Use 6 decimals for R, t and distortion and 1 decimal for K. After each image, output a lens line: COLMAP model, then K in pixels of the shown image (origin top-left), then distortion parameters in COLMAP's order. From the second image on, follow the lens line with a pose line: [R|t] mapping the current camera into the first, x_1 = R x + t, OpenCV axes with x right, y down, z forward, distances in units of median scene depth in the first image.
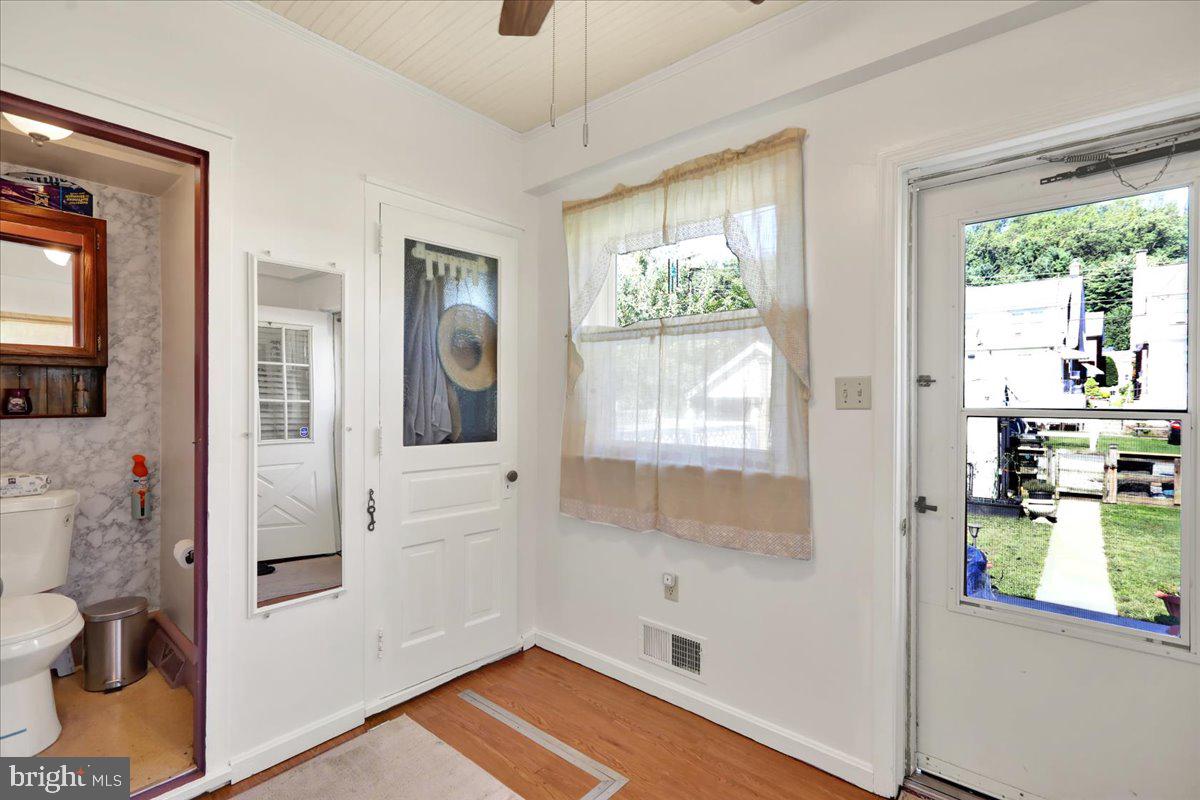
lens RADIAL K [[549.5, 0, 595.4], [0, 549.5, 404.6], [0, 0, 1]] dist [0.003792, 0.000517]
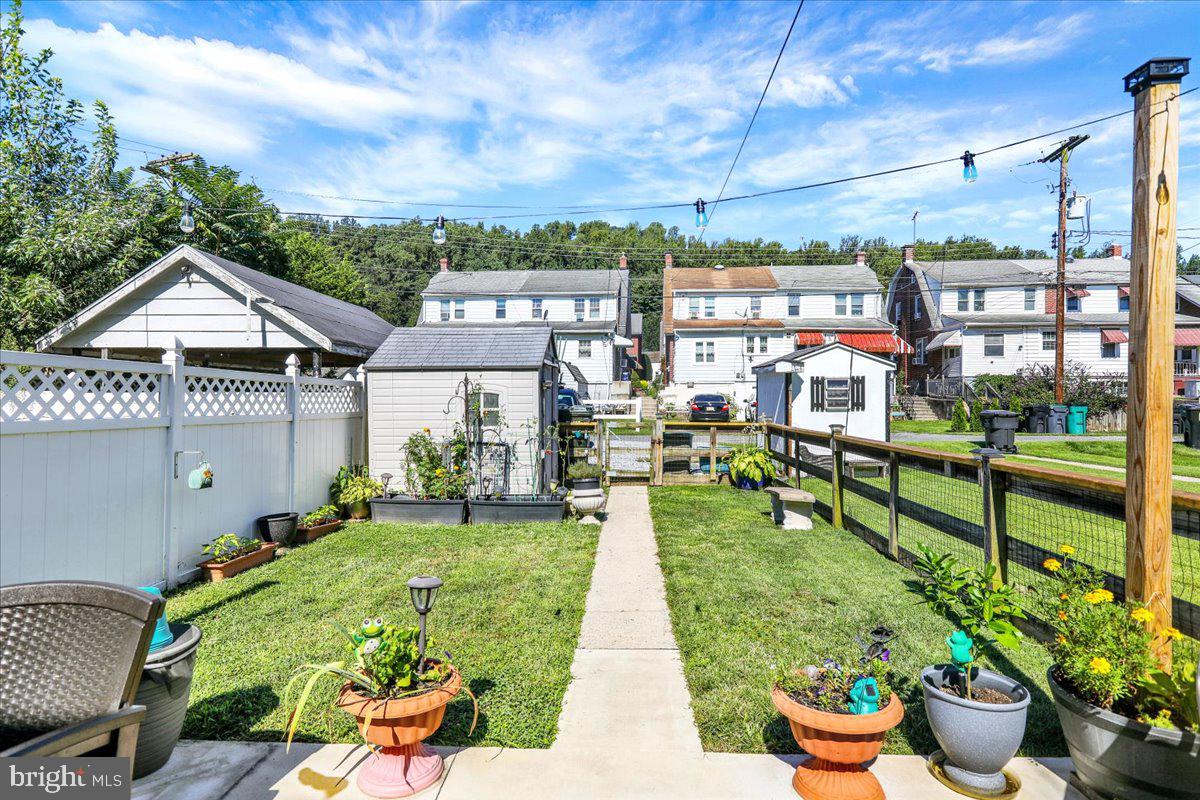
lens RADIAL K [[549.5, 0, 599.5], [0, 549.5, 407.5], [0, 0, 1]] dist [0.003792, 0.000517]
pose [[0.782802, 0.000606, 0.622270, 0.362326], [0.005329, 0.999956, -0.007677, 0.068835], [-0.622248, 0.009326, 0.782765, 0.417703]]
